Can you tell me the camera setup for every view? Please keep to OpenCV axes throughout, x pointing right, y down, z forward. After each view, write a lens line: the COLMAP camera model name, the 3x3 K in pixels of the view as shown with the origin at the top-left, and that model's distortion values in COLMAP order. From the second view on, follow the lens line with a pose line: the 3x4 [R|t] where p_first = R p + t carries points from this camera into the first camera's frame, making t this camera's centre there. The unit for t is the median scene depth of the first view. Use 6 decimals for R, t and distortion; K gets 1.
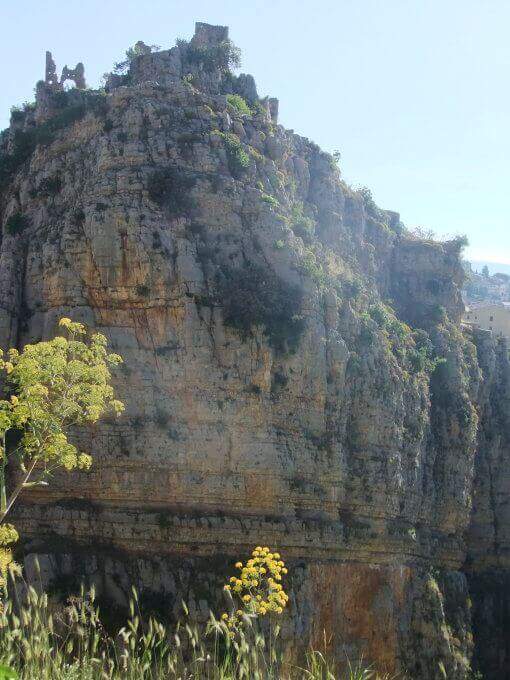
lens RADIAL K [[615.7, 0, 255.0], [0, 615.7, 340.0], [0, 0, 1]] dist [-0.002597, -0.005951]
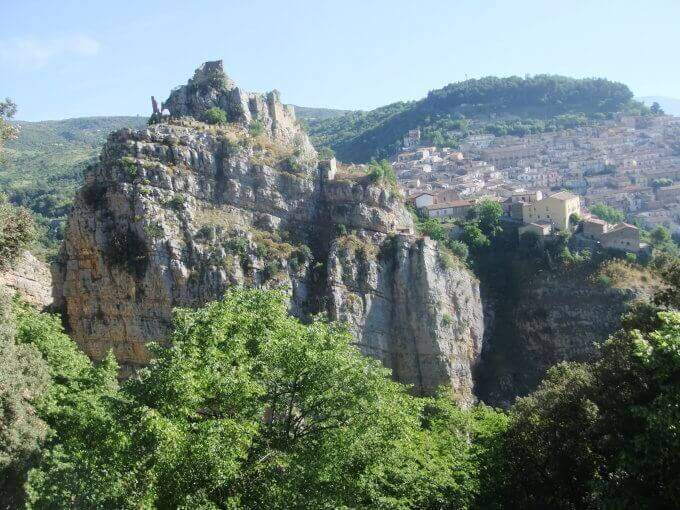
lens RADIAL K [[526.9, 0, 340.0], [0, 526.9, 255.0], [0, 0, 1]] dist [-0.002047, -0.004406]
pose [[0.901261, -0.098511, -0.421930, 1.245635], [0.109646, 0.993968, 0.002139, 0.018847], [0.419174, -0.048190, 0.906626, -0.178213]]
